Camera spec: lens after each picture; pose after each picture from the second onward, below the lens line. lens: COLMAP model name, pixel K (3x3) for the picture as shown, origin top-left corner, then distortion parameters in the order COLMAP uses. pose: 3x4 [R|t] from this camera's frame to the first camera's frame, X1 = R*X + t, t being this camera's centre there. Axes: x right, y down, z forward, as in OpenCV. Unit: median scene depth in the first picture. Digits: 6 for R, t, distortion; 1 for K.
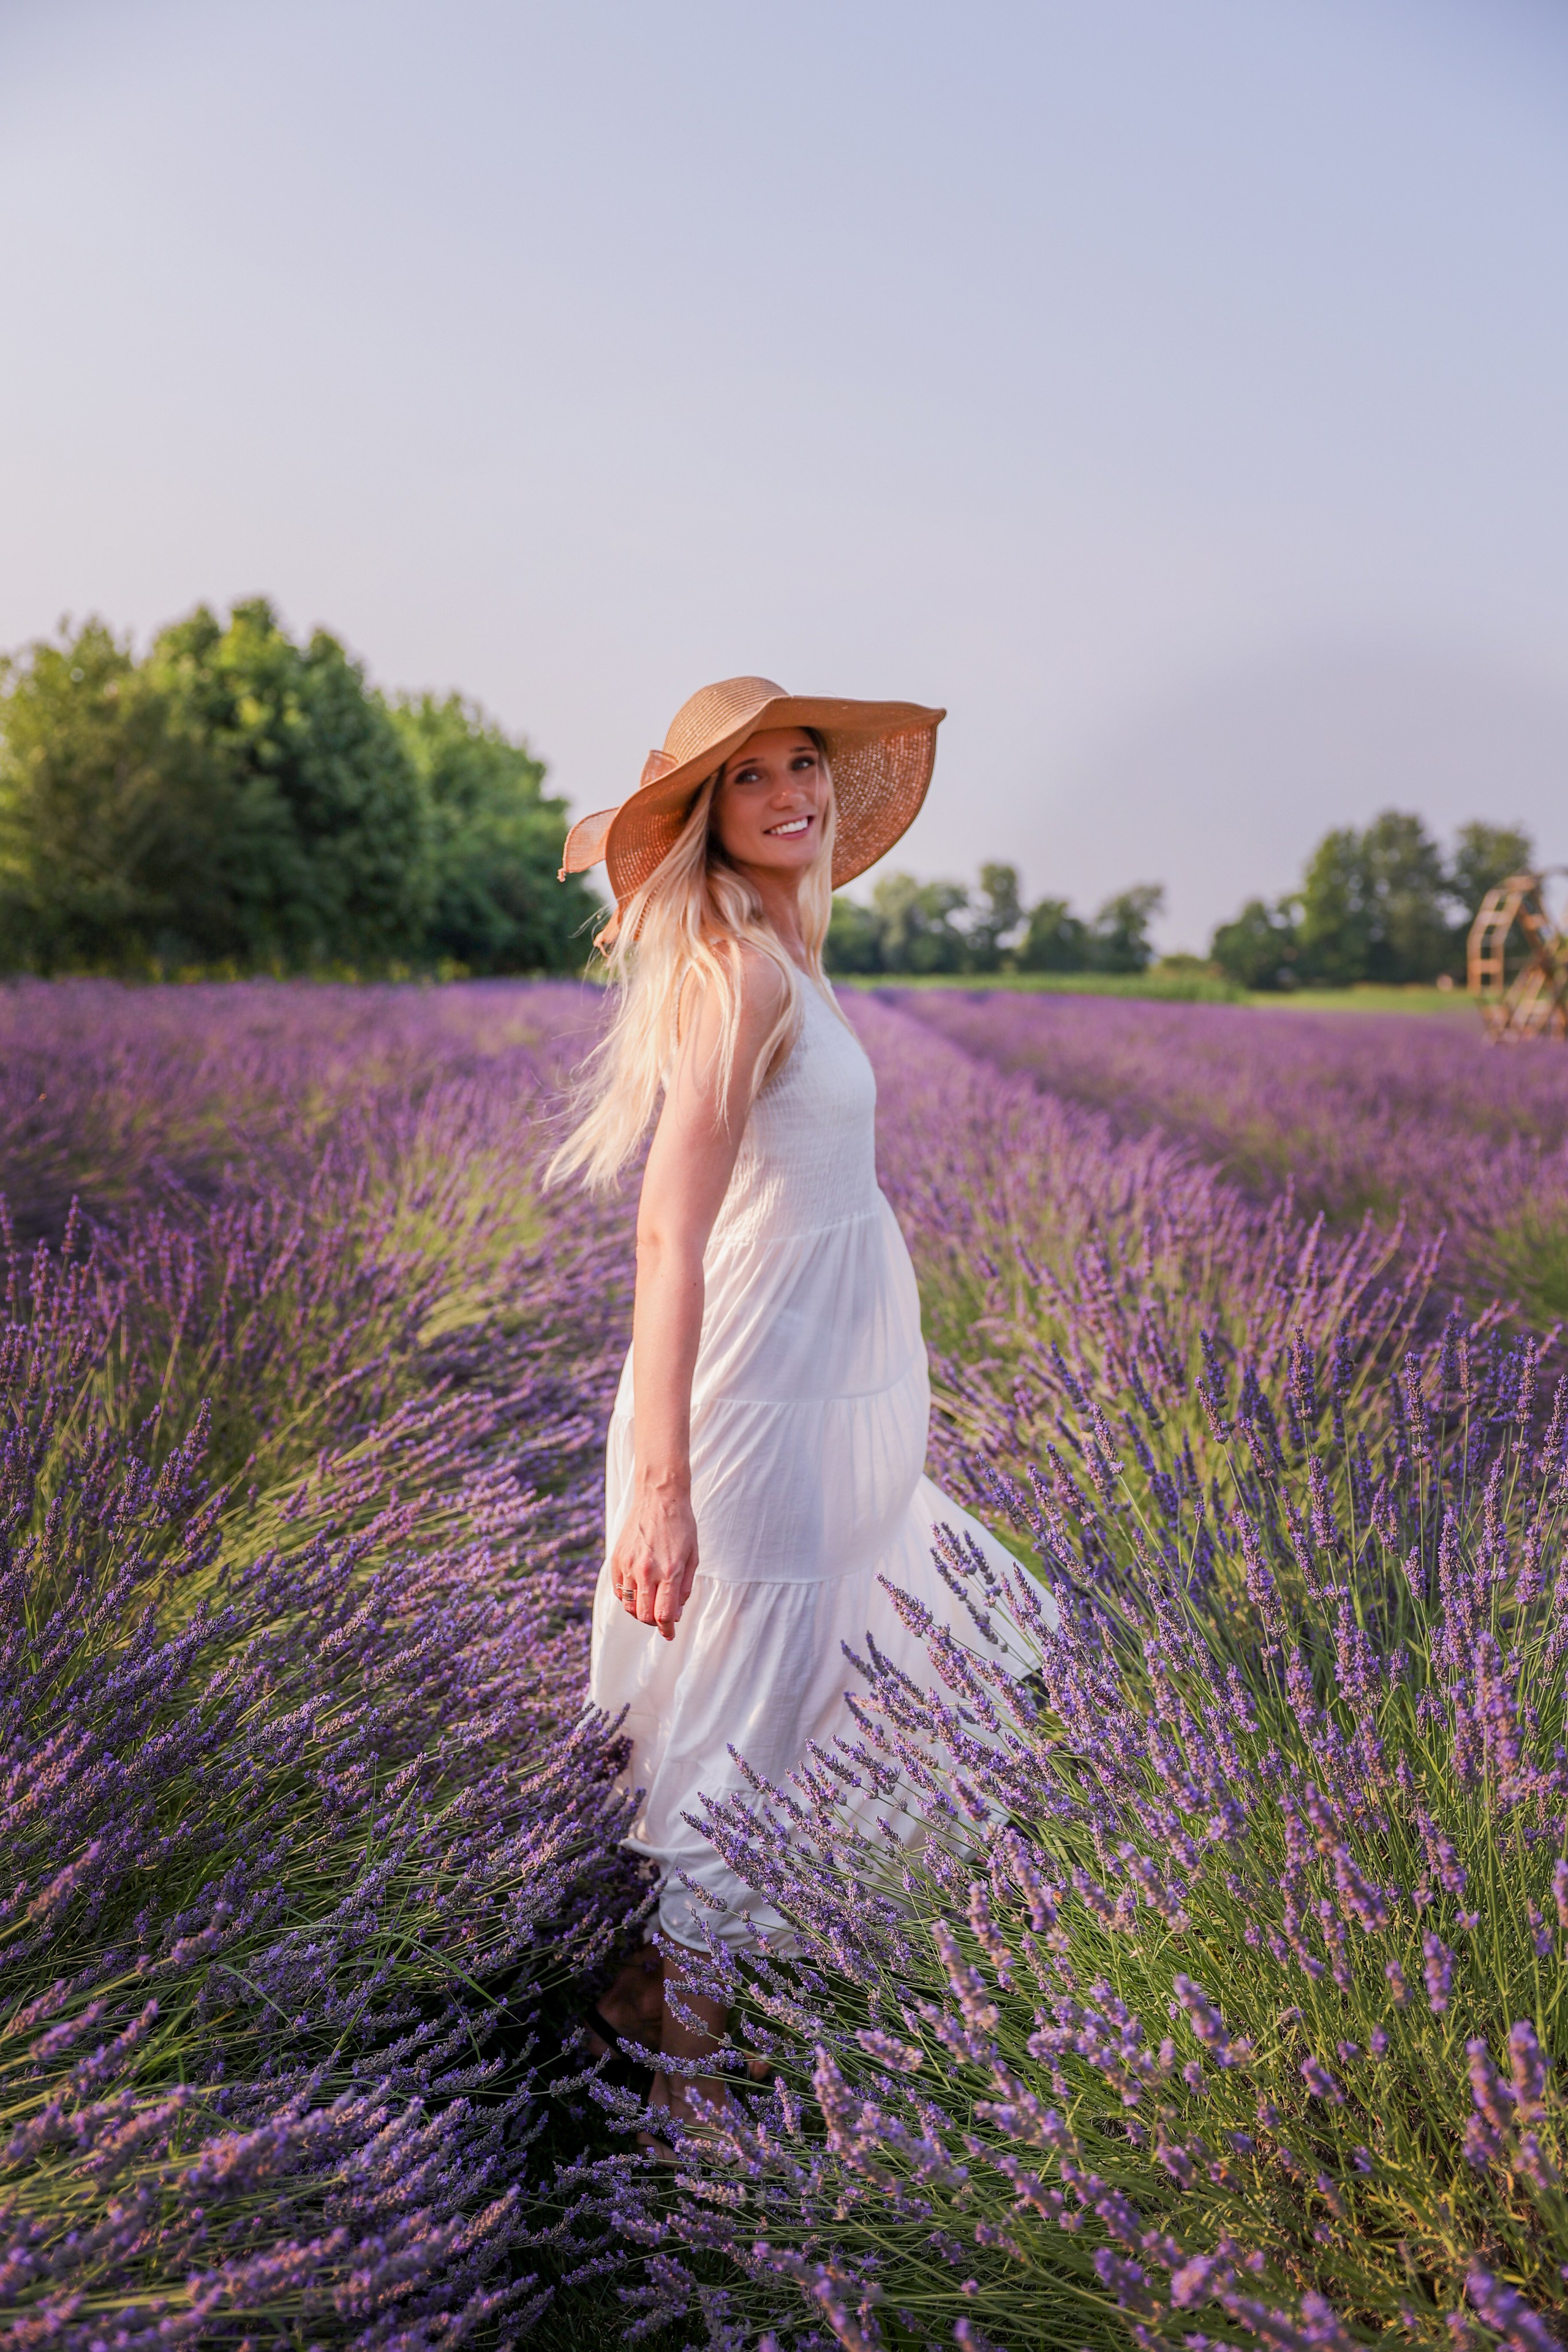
lens RADIAL K [[3487.3, 0, 784.0], [0, 3487.3, 1176.0], [0, 0, 1]] dist [0.185419, -0.029879]
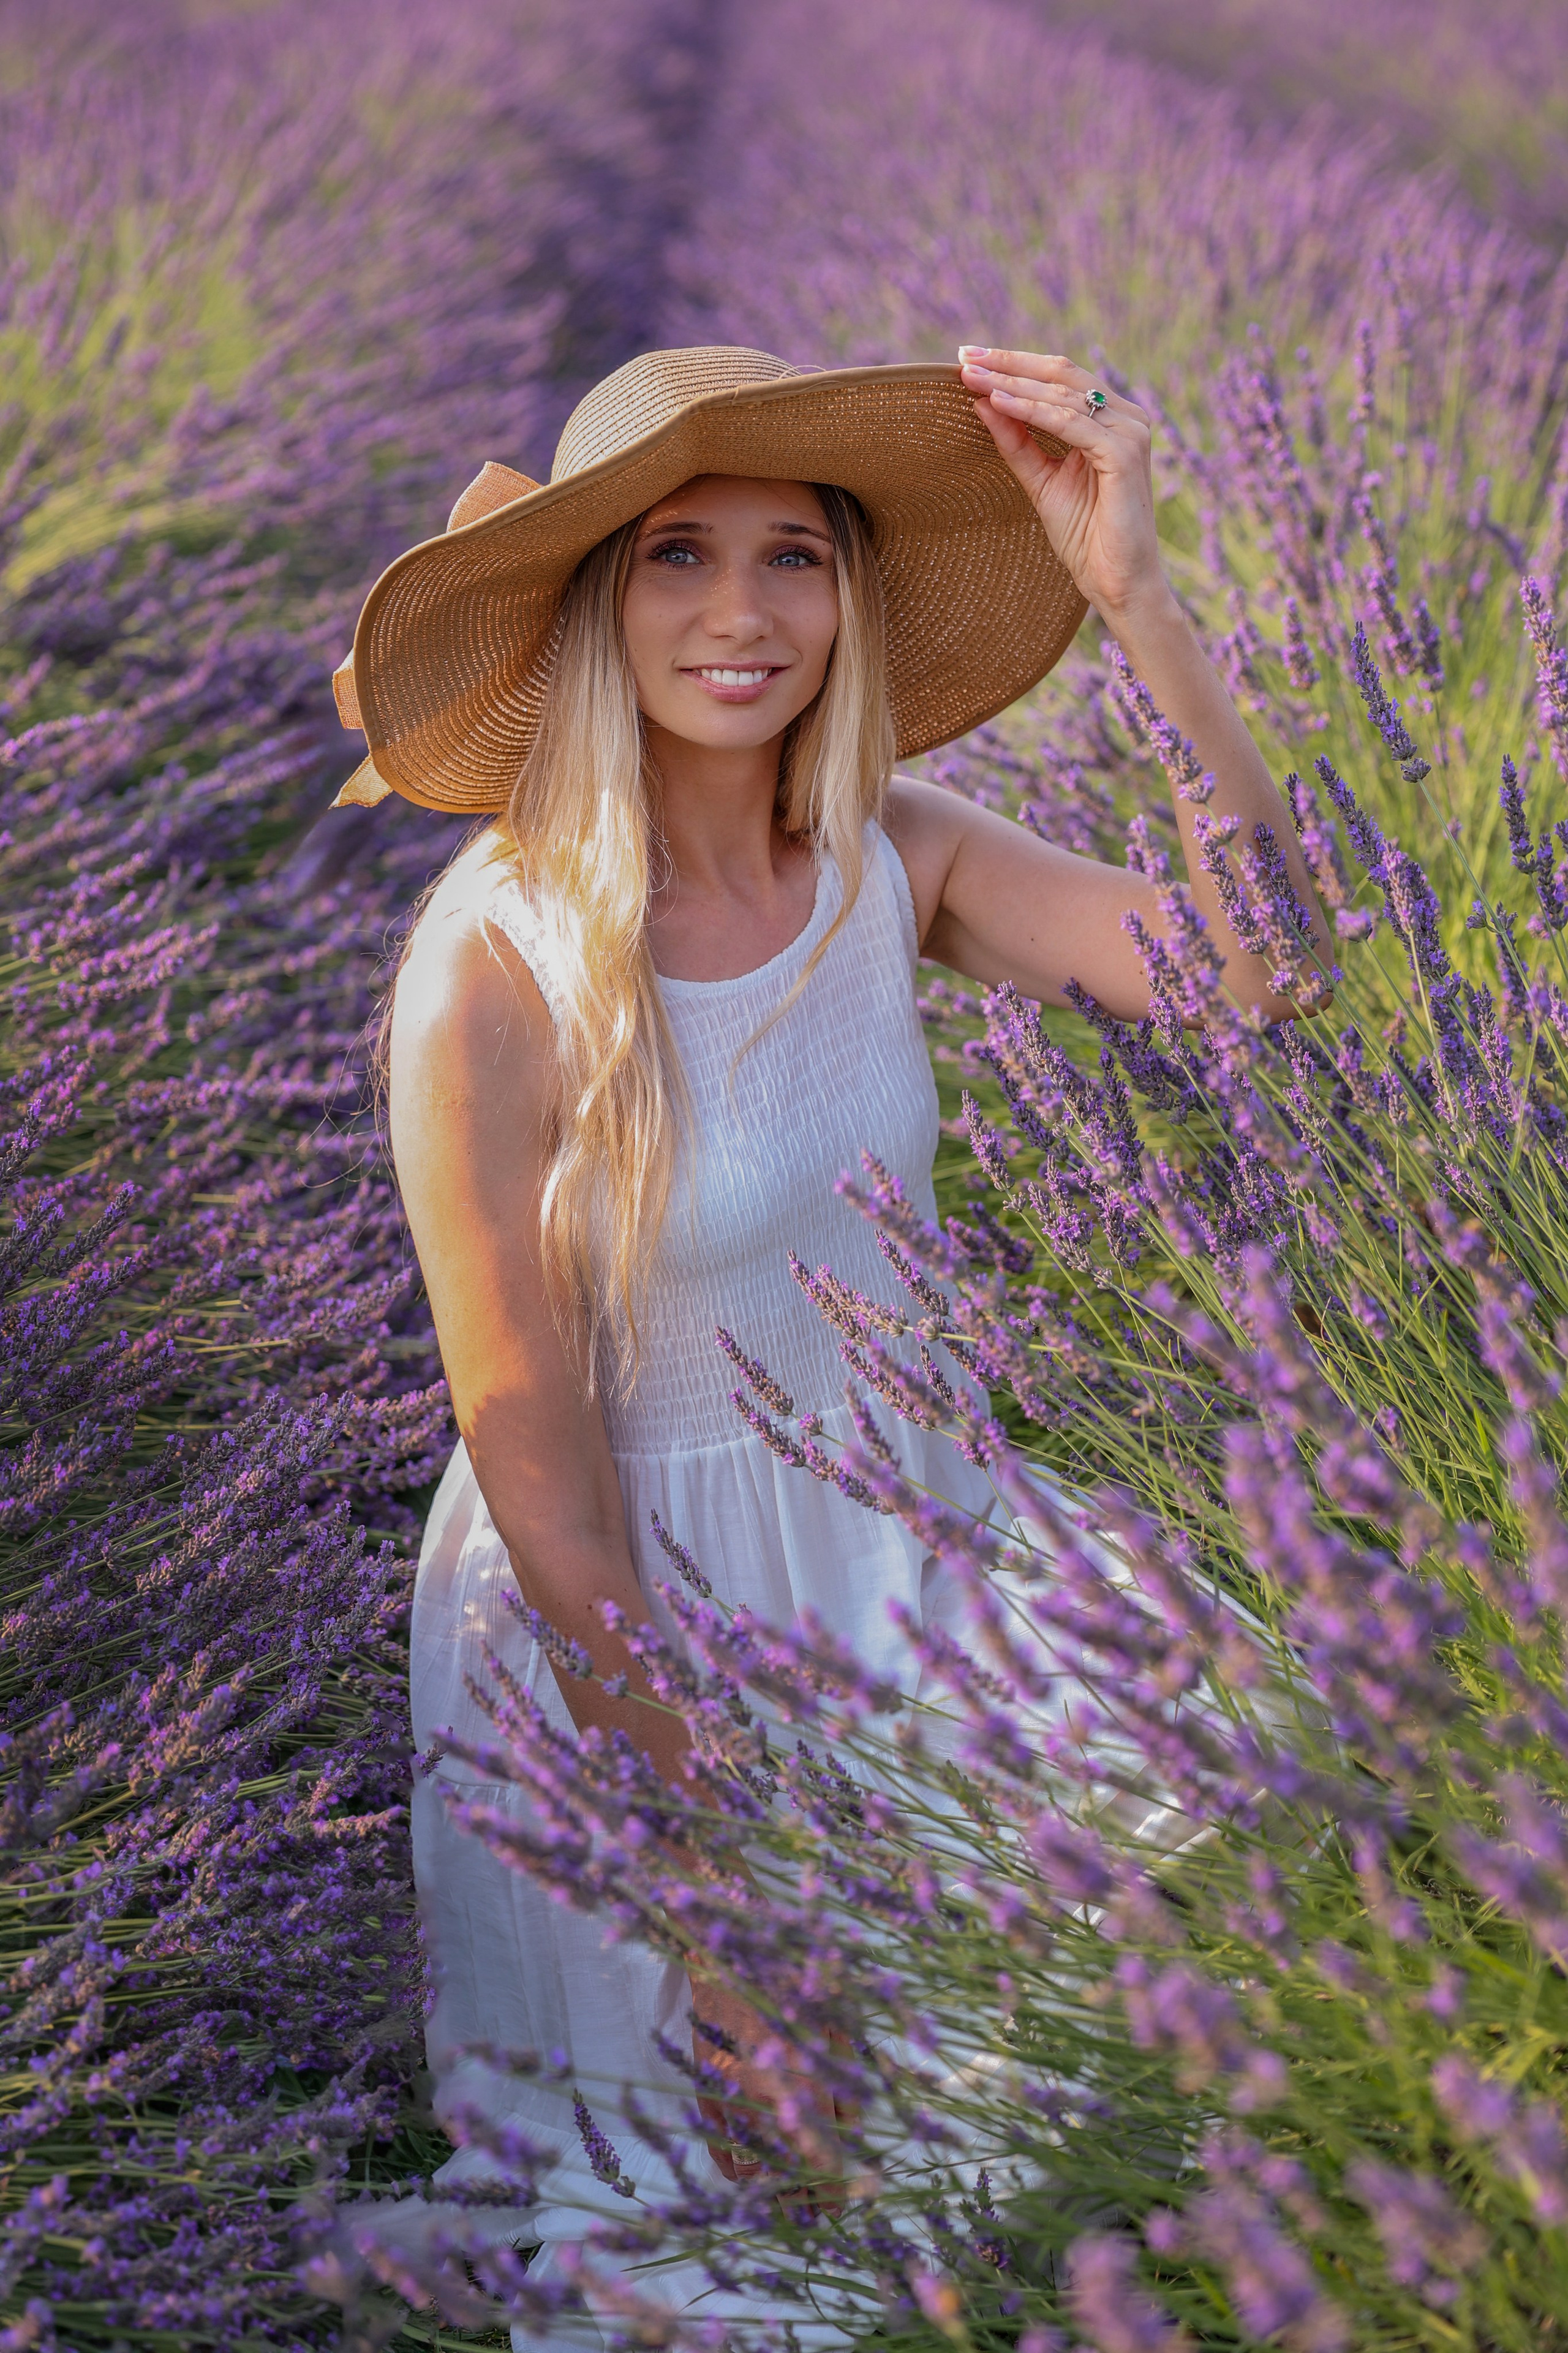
lens RADIAL K [[3488.5, 0, 784.0], [0, 3488.5, 1176.5], [0, 0, 1]] dist [0.185419, -0.029879]
pose [[0.999192, -0.038913, -0.010067, 0.017896], [0.040185, 0.961771, 0.270892, -0.007994], [-0.000859, -0.271077, 0.962557, 0.421419]]
